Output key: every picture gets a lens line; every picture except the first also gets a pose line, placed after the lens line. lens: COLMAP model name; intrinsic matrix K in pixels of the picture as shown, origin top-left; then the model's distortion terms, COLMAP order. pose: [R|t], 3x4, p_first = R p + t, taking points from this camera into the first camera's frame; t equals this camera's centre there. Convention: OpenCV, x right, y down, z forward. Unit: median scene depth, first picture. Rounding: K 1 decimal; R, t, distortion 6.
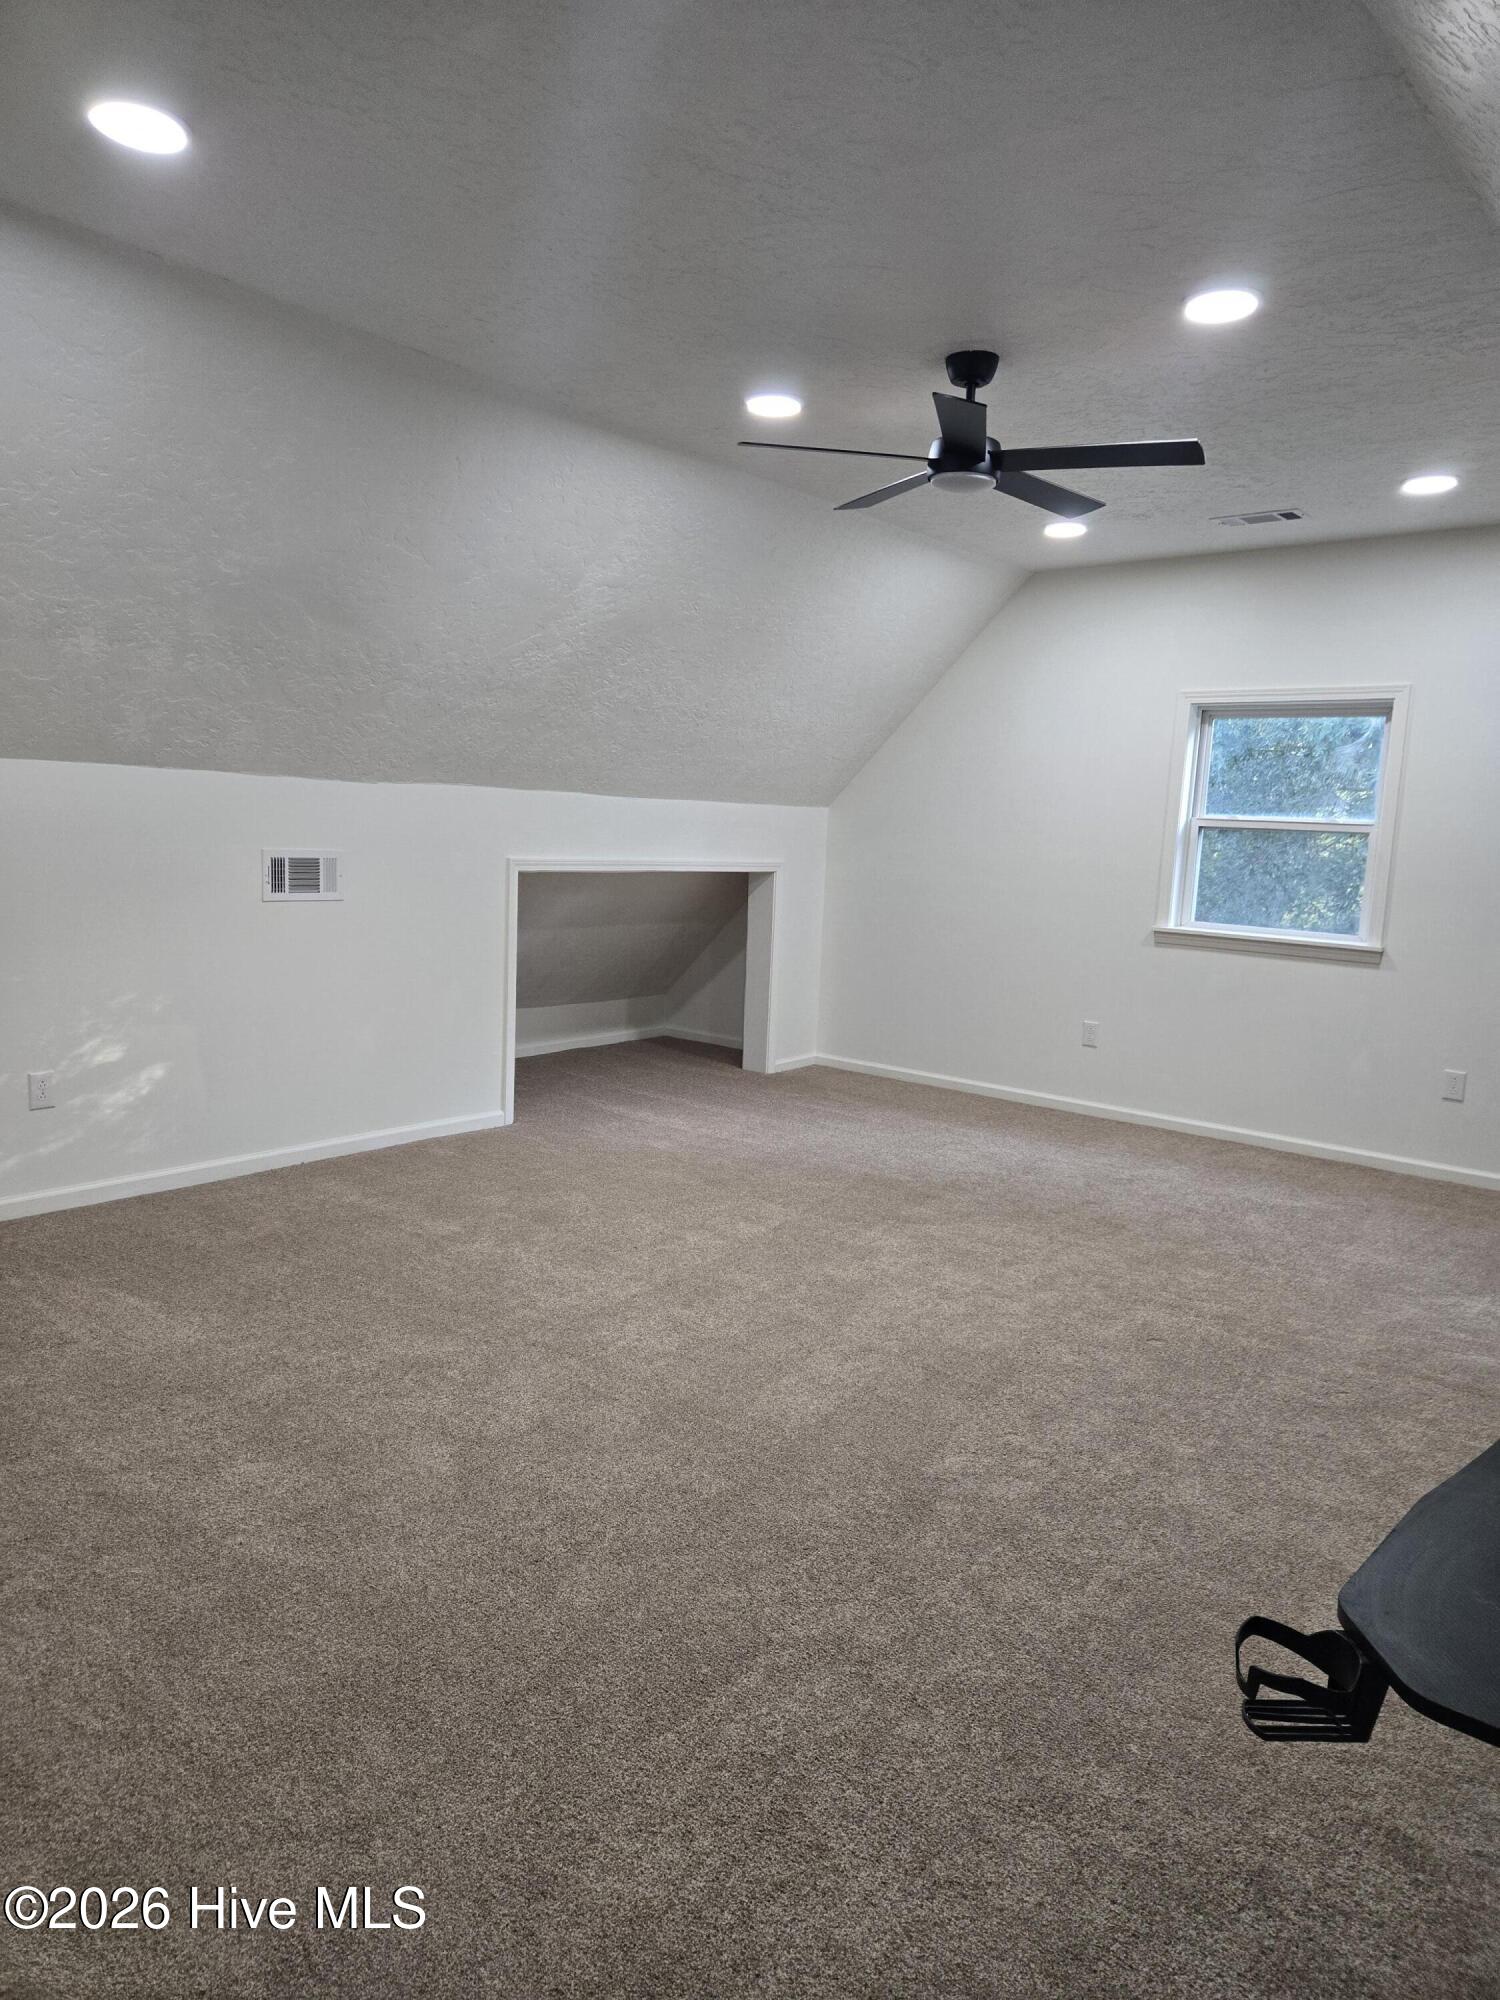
lens RADIAL K [[1309.6, 0, 721.6], [0, 1309.6, 968.6], [0, 0, 1]] dist [0.078390, -0.072475]
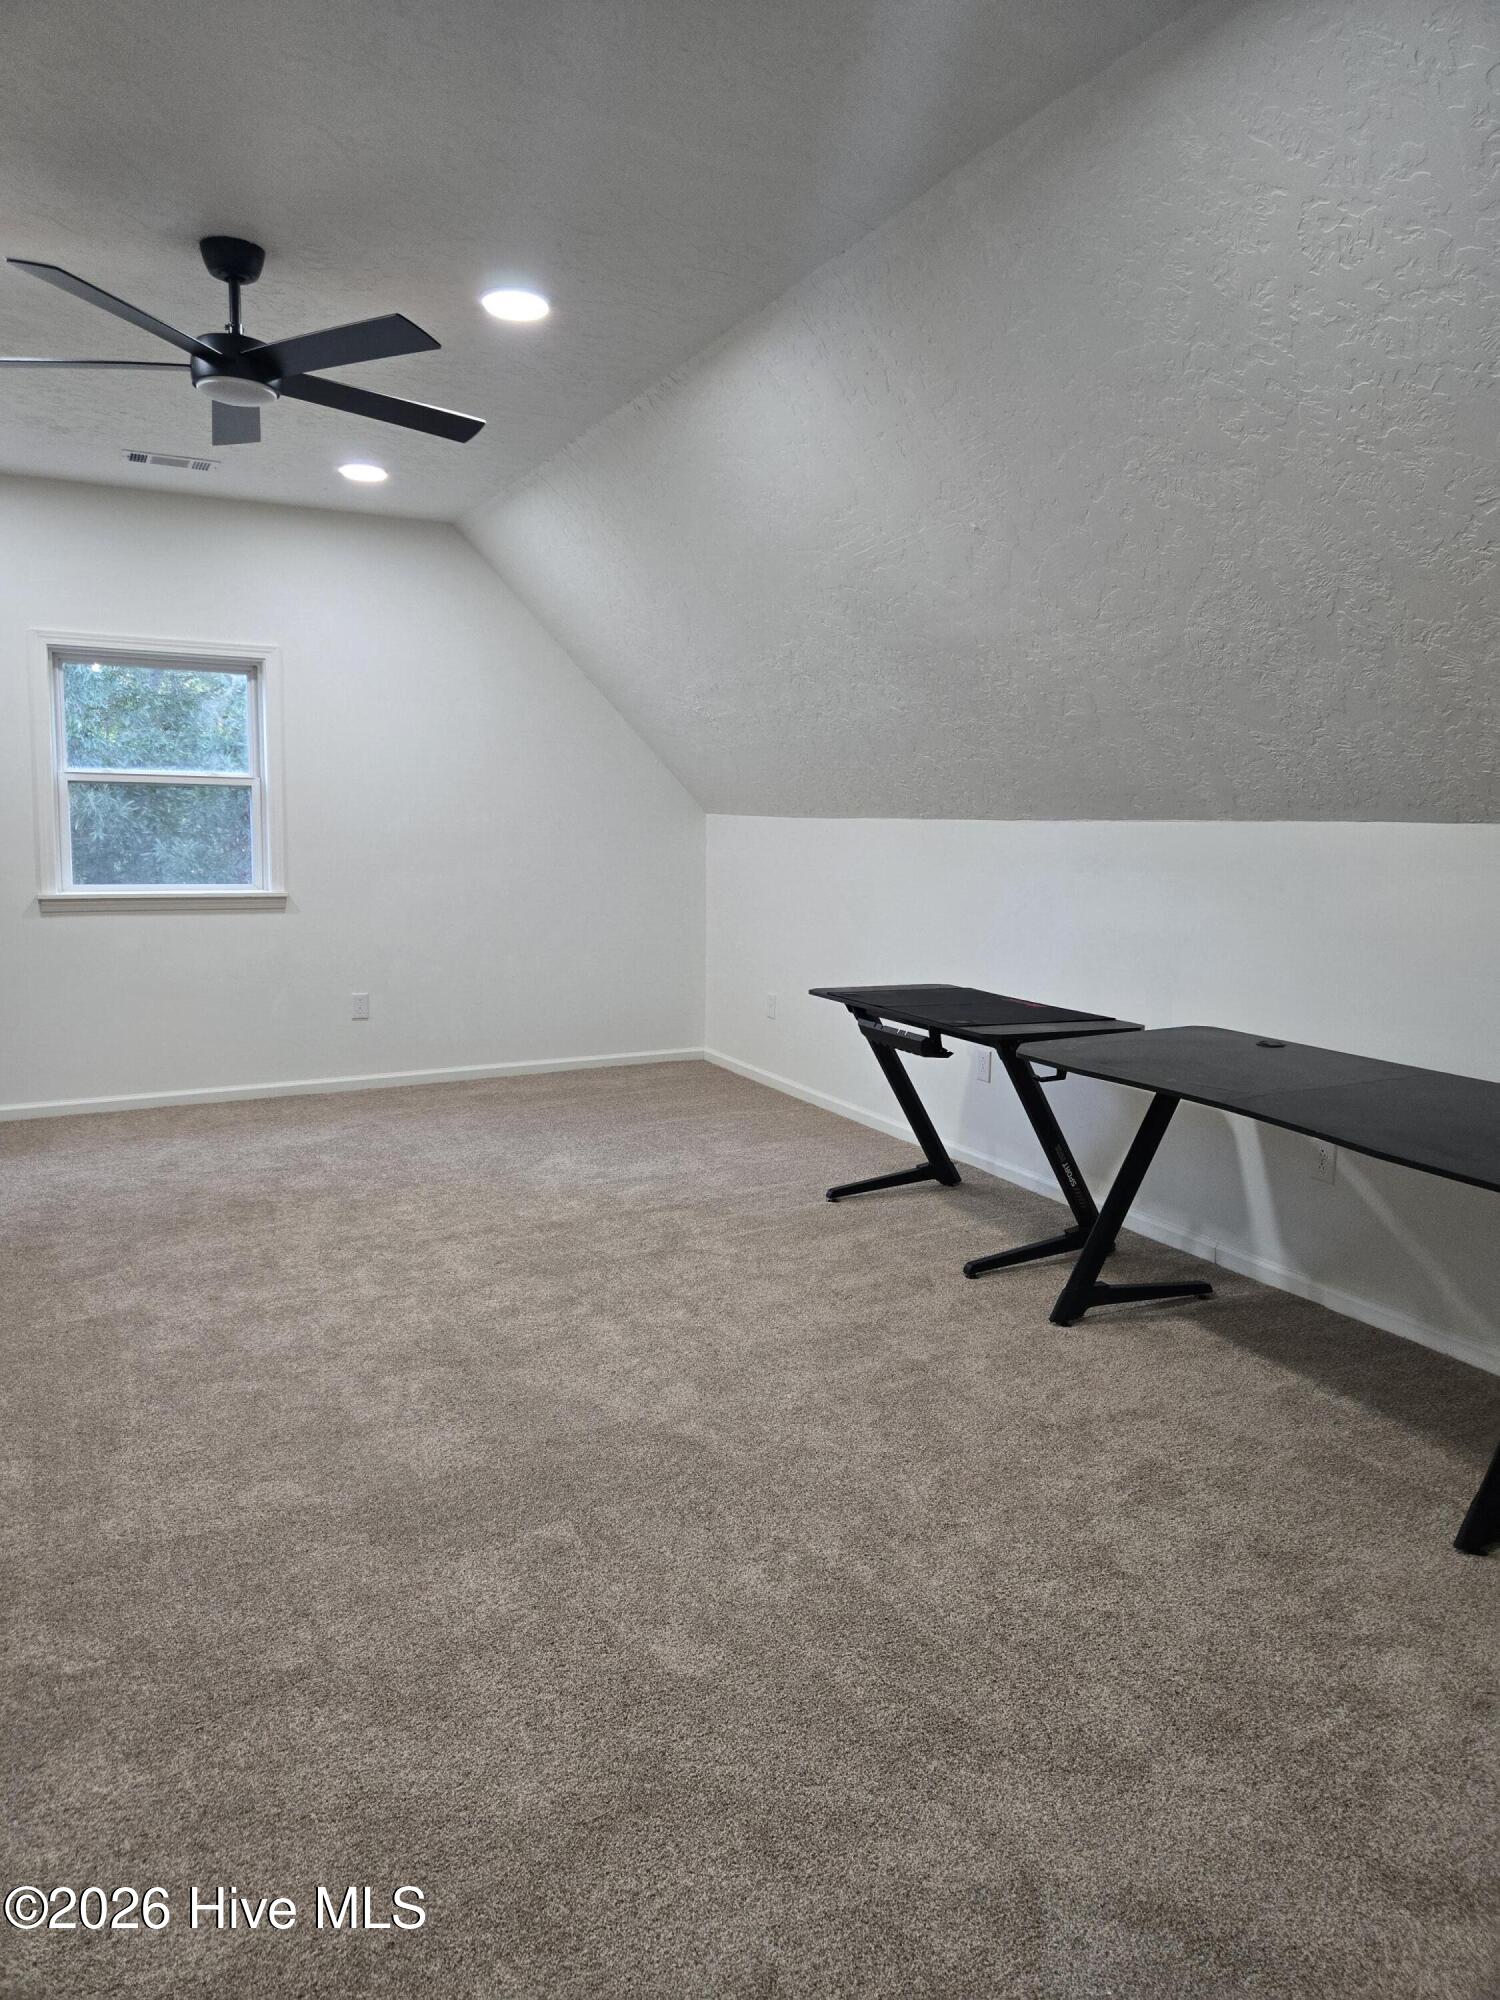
lens RADIAL K [[1309.6, 0, 721.6], [0, 1309.6, 968.6], [0, 0, 1]] dist [0.078390, -0.072475]
pose [[0.400646, -0.146051, 0.904517, -0.438843], [0.107984, 0.987860, 0.111678, -0.047379], [-0.909847, 0.052929, 0.411553, 0.308869]]
